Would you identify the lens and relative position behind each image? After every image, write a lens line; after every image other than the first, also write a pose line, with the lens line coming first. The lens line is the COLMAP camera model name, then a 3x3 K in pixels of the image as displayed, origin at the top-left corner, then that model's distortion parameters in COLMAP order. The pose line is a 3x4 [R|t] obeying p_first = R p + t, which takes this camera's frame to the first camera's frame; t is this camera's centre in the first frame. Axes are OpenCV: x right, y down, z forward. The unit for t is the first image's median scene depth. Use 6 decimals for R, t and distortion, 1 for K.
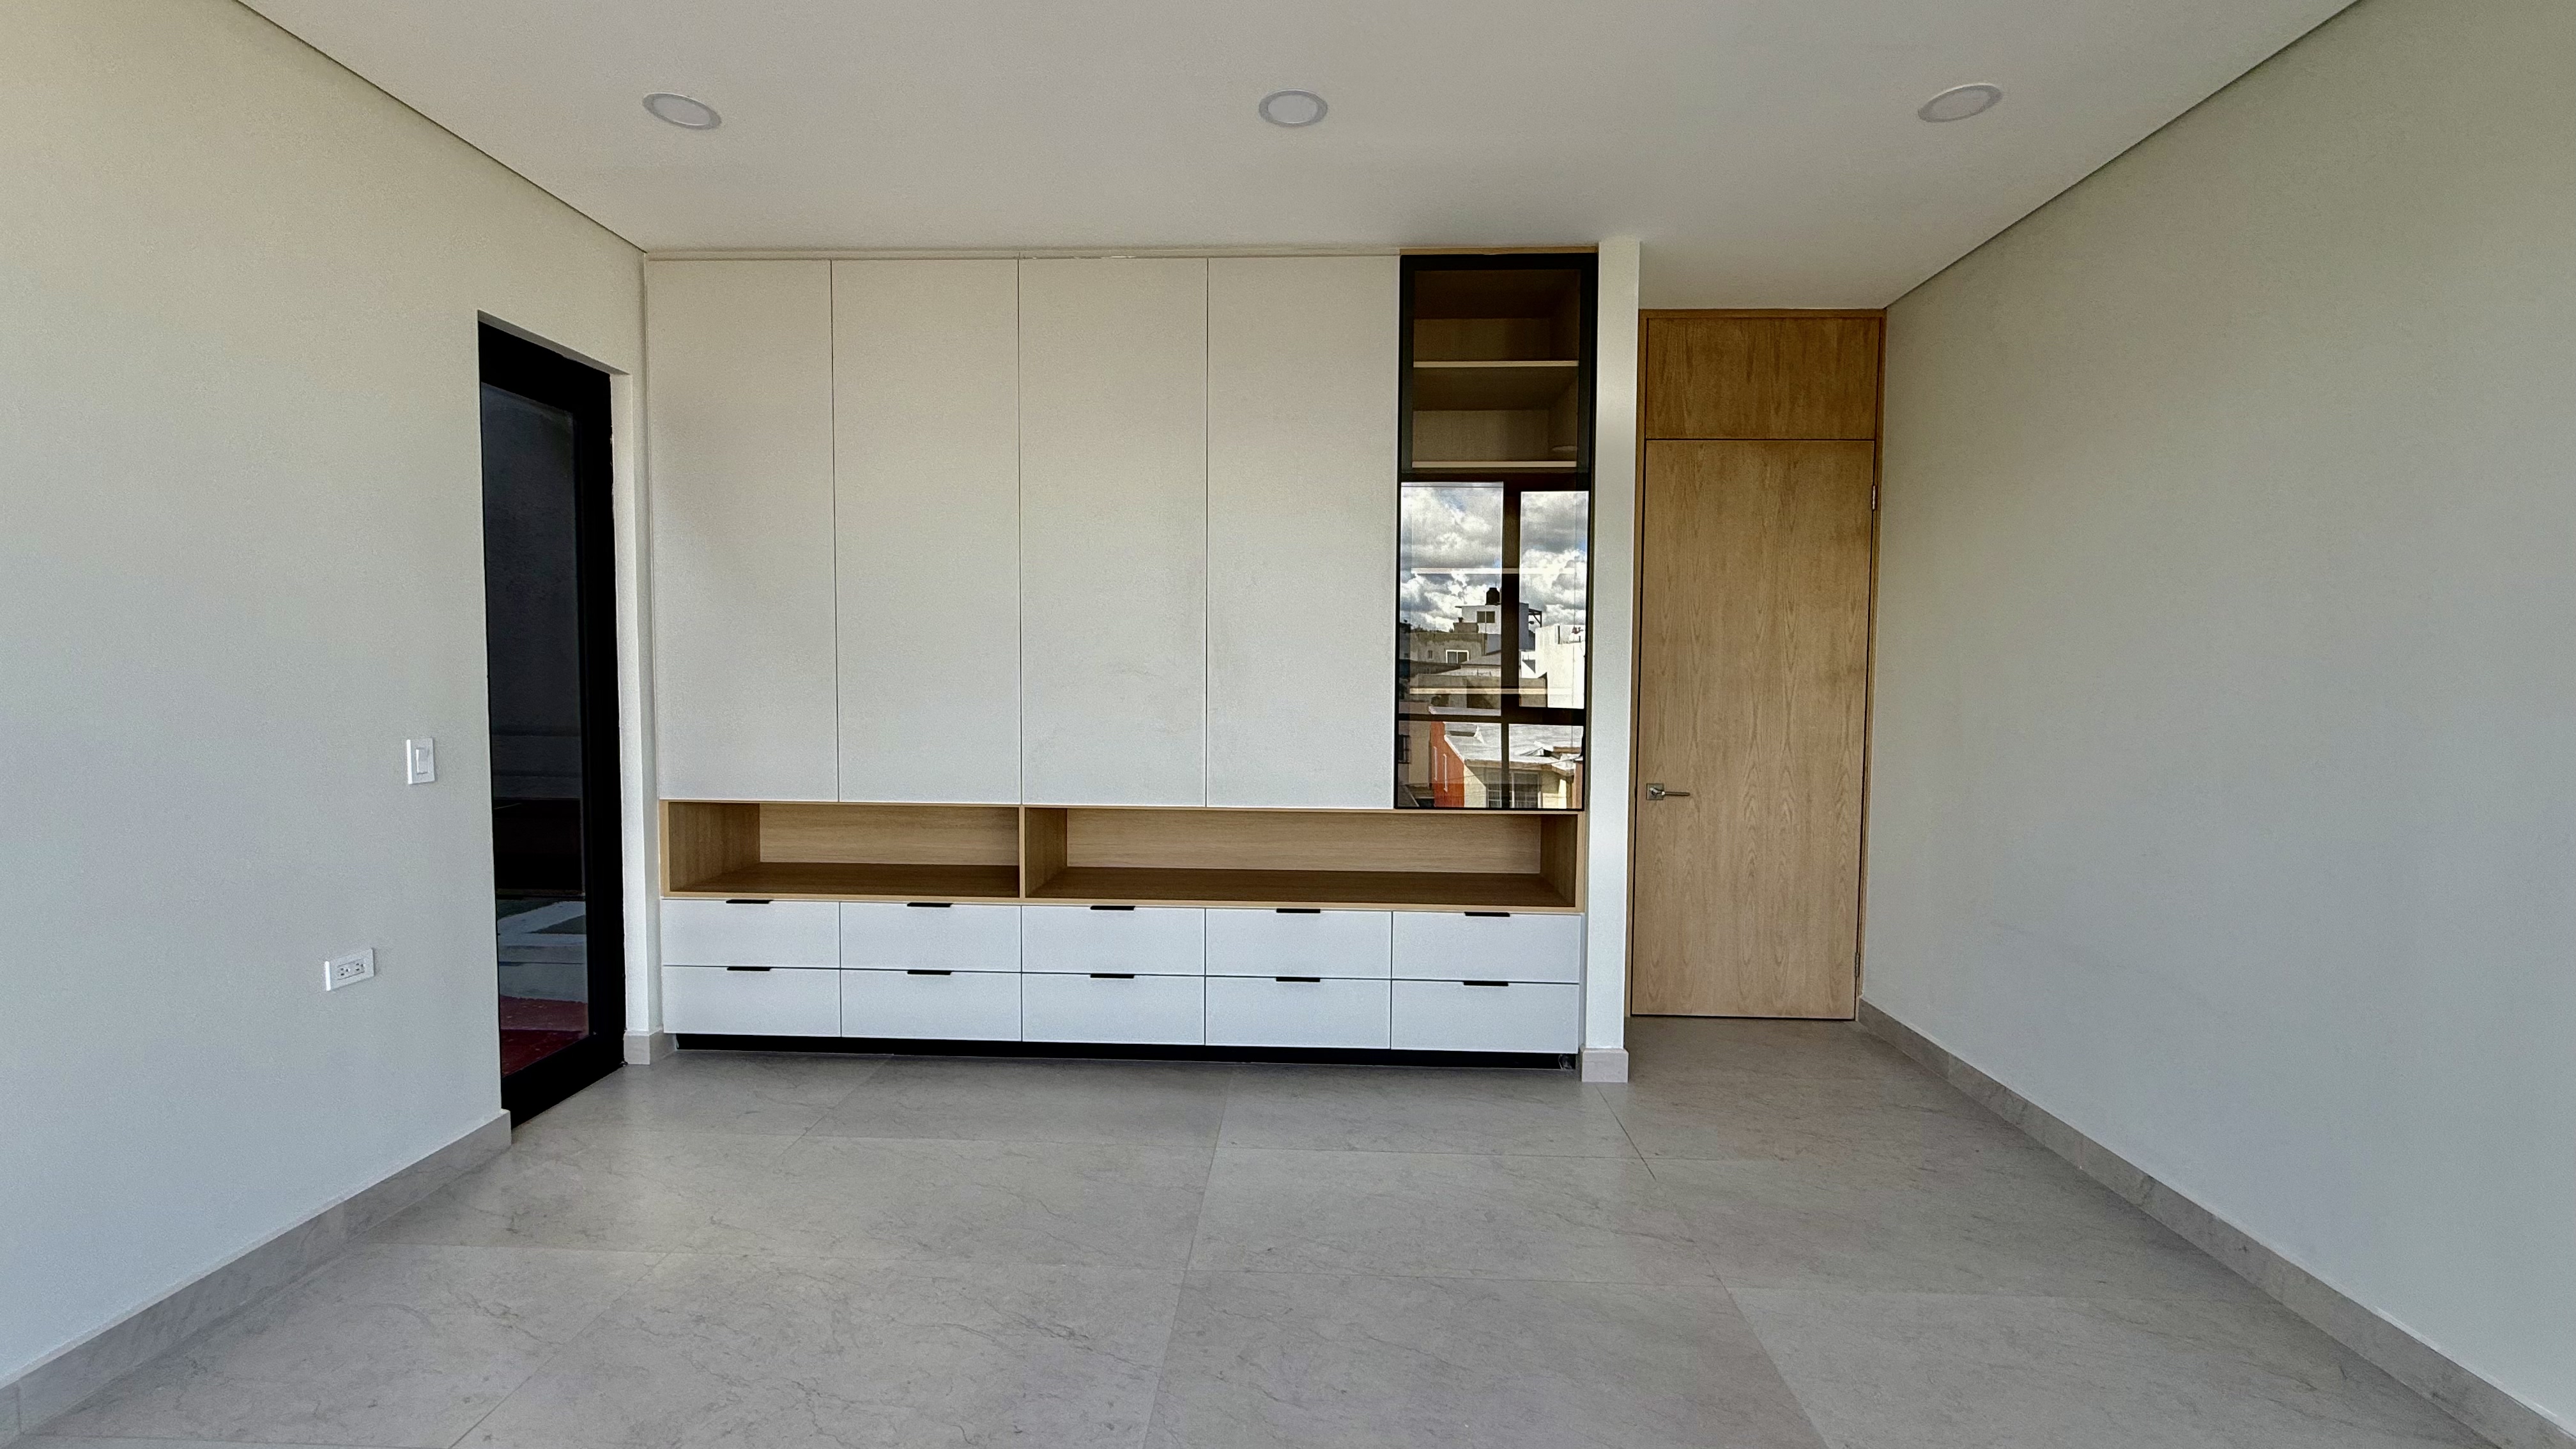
lens RADIAL K [[1027.3, 0, 1288.0], [0, 1027.3, 724.5], [0, 0, 1]] dist [-0.000085, 0.000260]
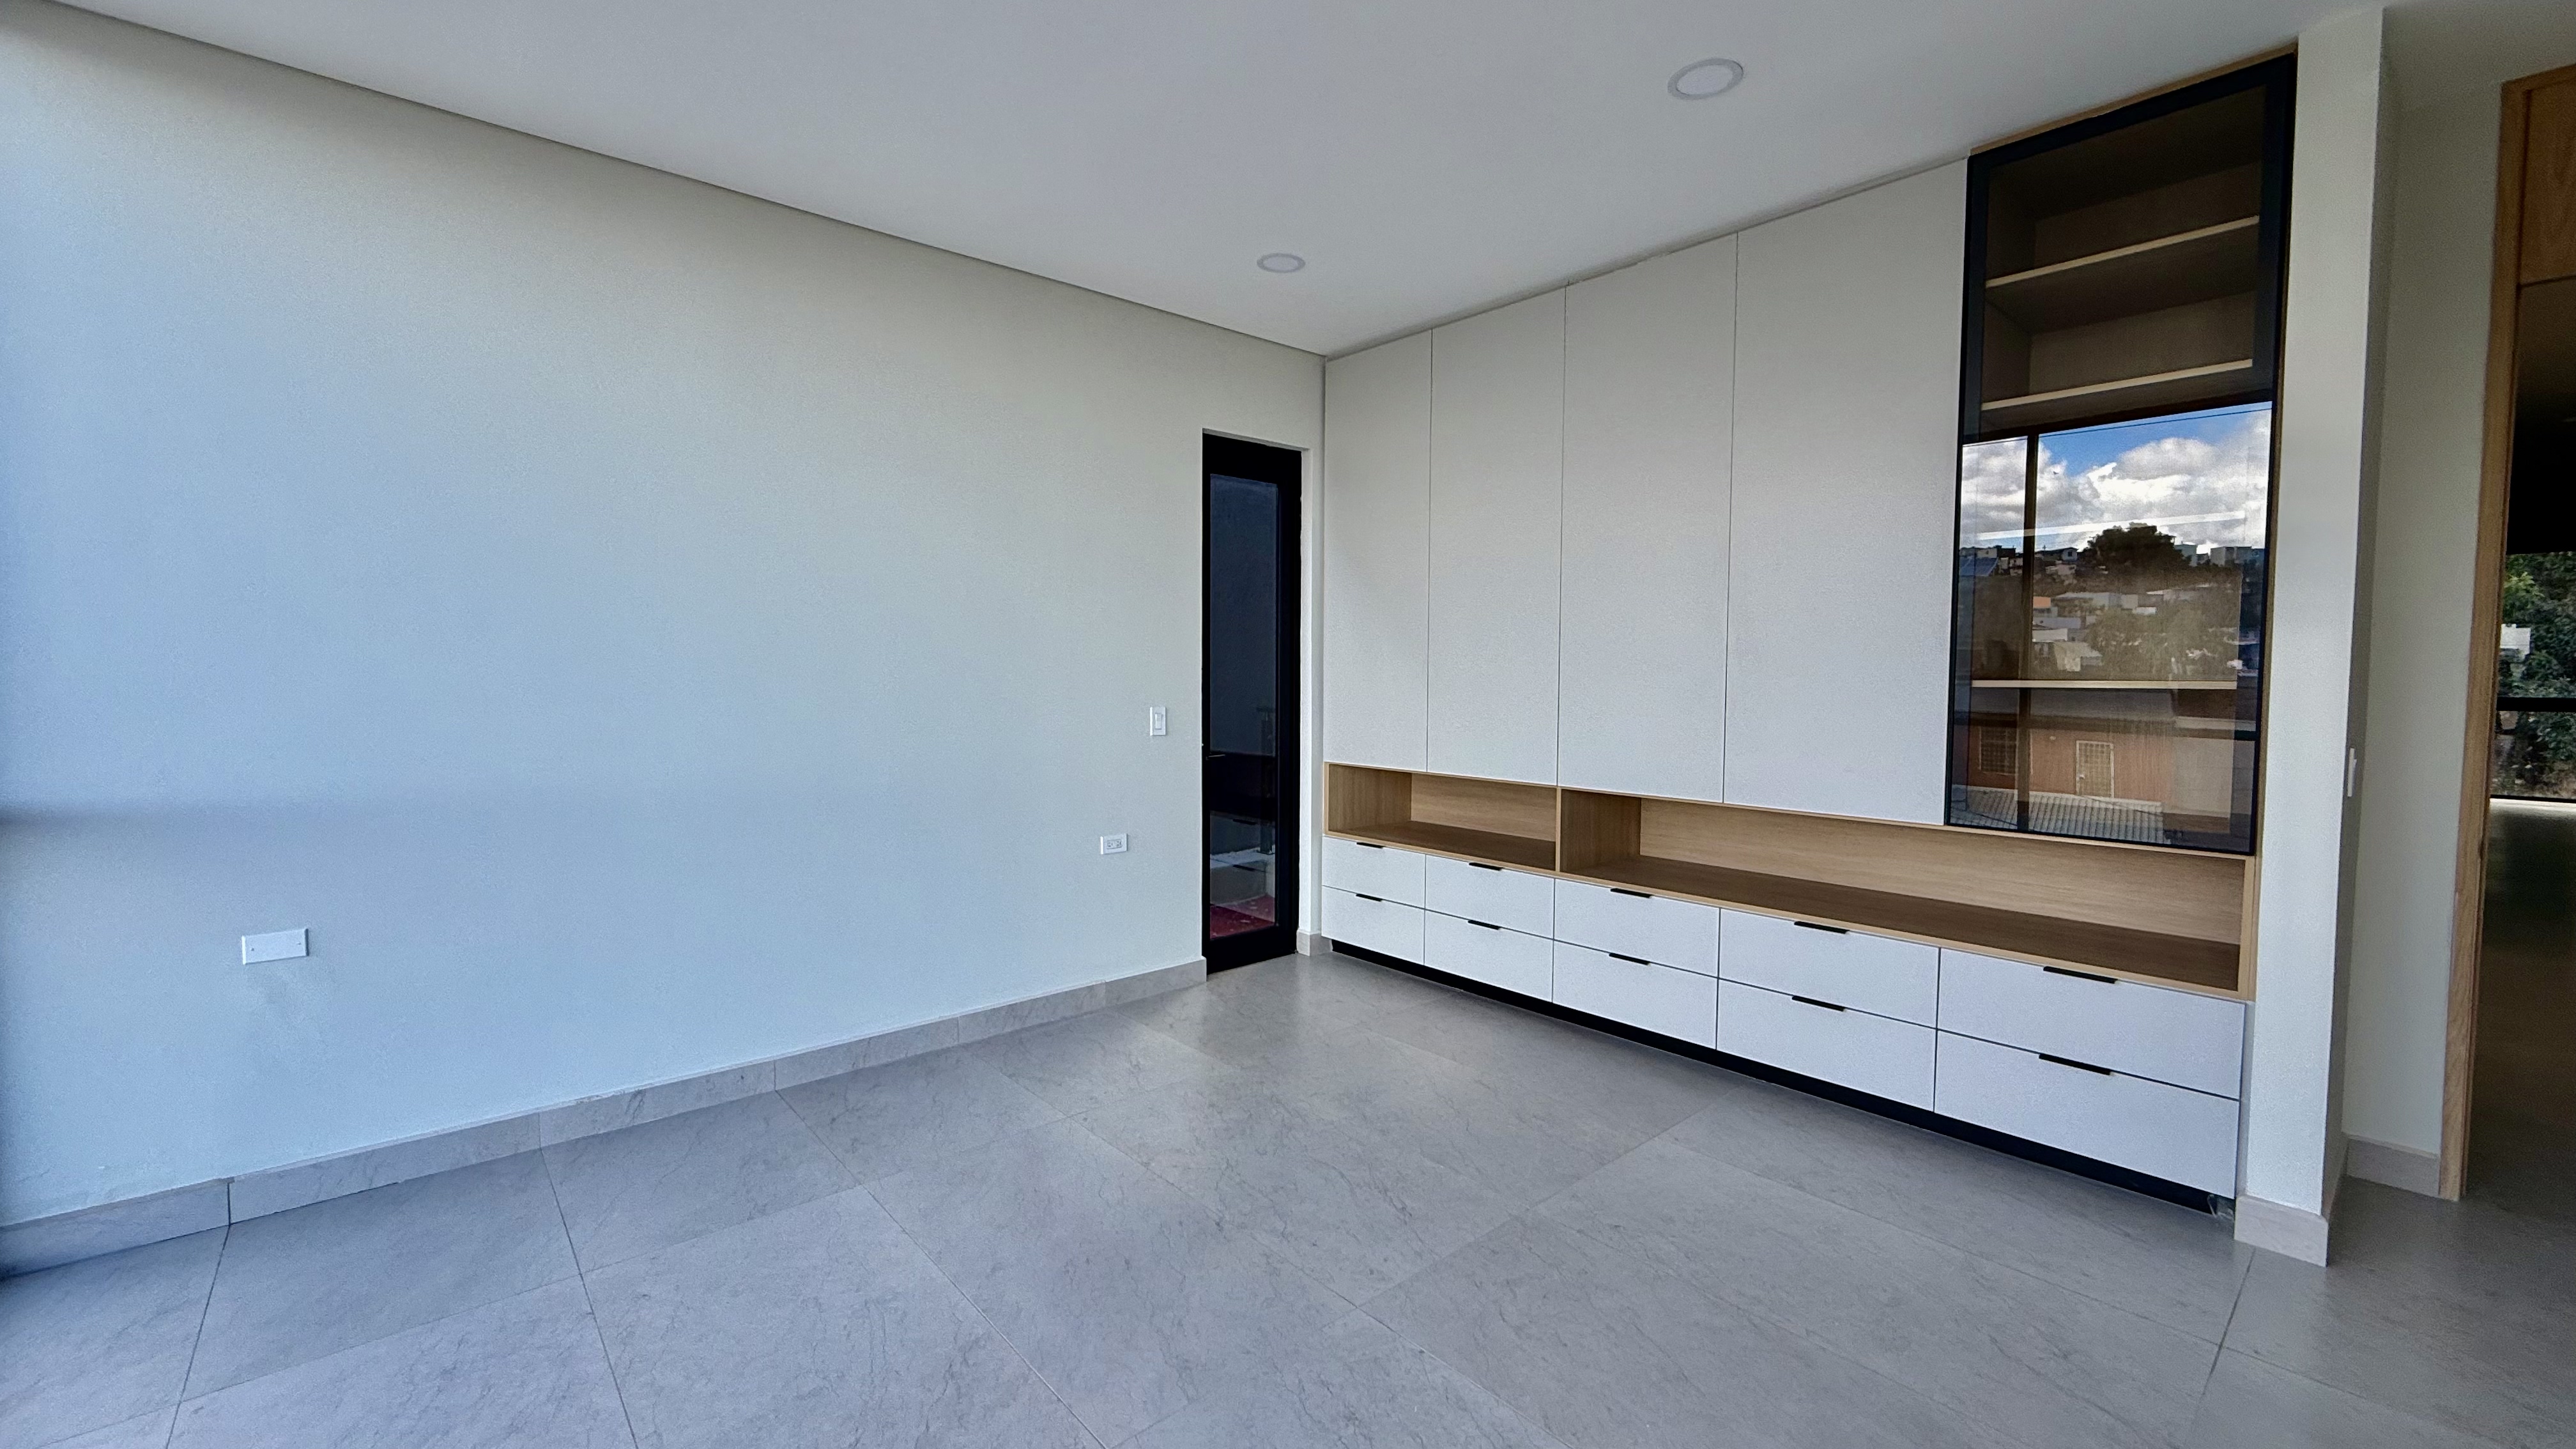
lens RADIAL K [[1025.2, 0, 1285.2], [0, 1025.2, 722.5], [0, 0, 1]] dist [-0.000792, 0.000040]
pose [[0.687547, 0.031212, -0.725468, 0.338029], [-0.038455, 0.999239, 0.006545, 0.014825], [0.725121, 0.023398, 0.688224, 0.039384]]
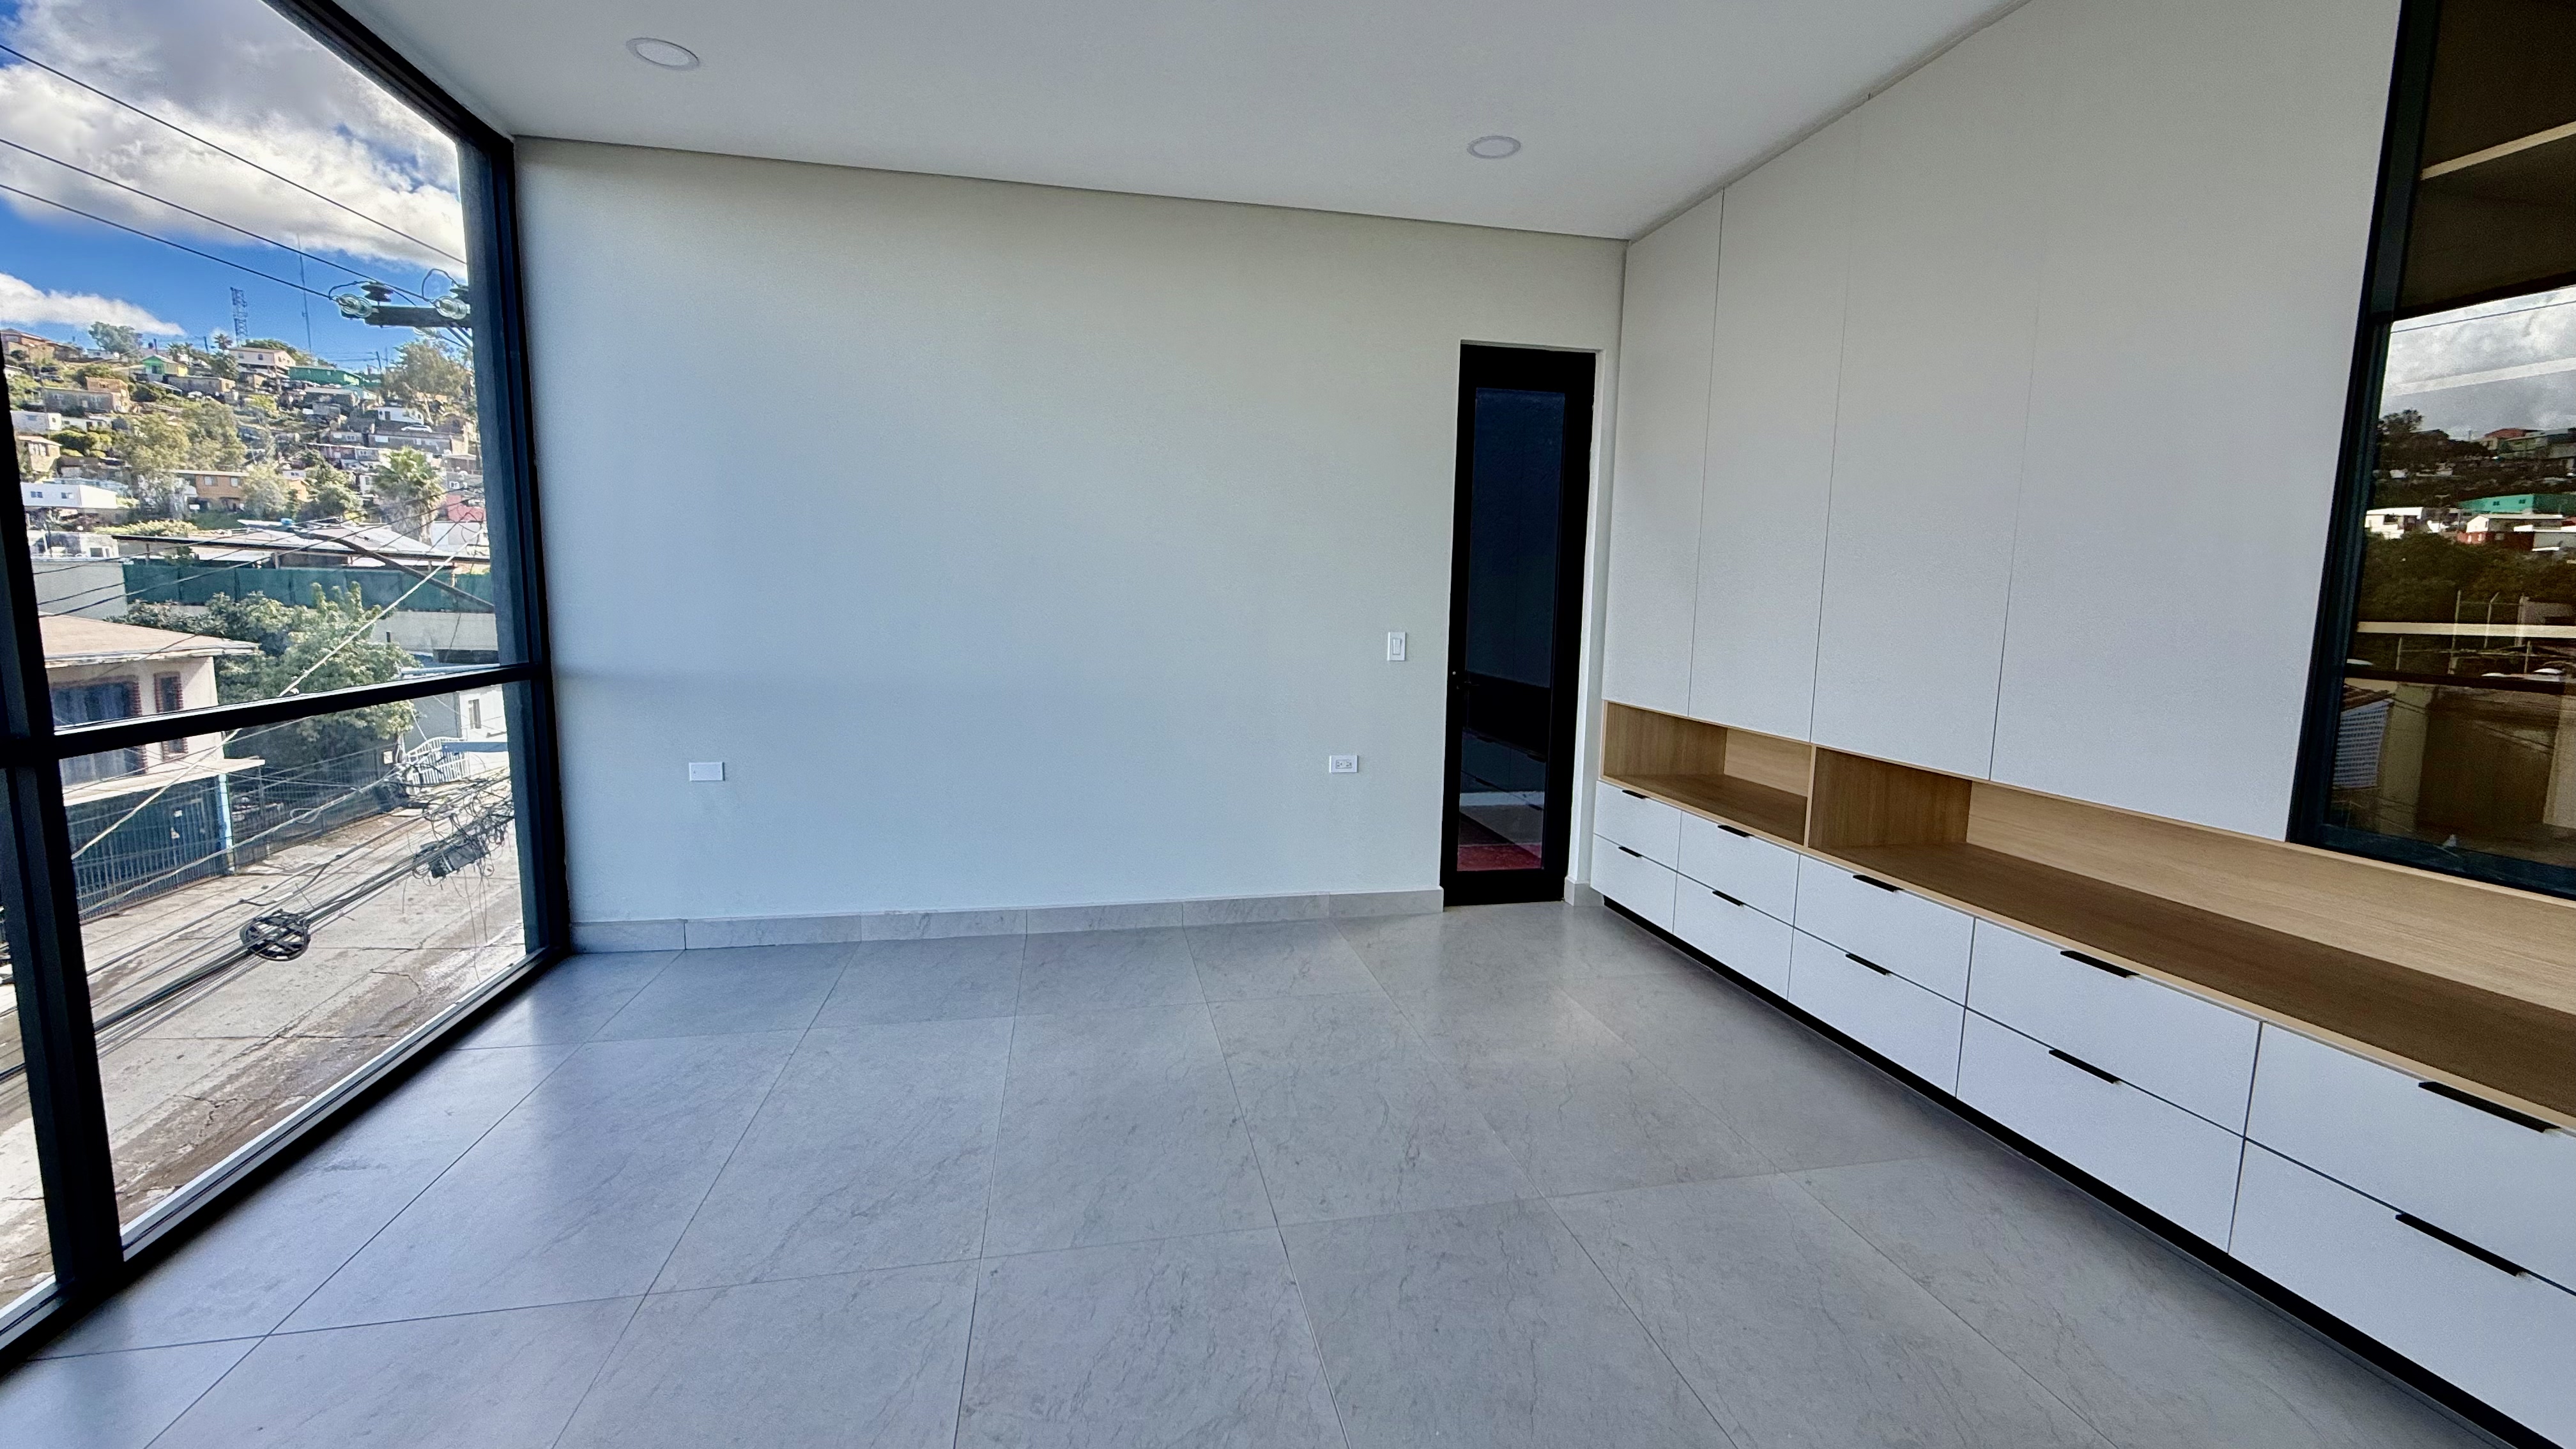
lens RADIAL K [[1025.2, 0, 1285.2], [0, 1025.2, 722.5], [0, 0, 1]] dist [-0.000792, 0.000040]
pose [[0.237944, 0.116976, -0.964209, 0.499209], [-0.070212, 0.992196, 0.103044, 0.000905], [0.968738, 0.043181, 0.244300, 0.347426]]
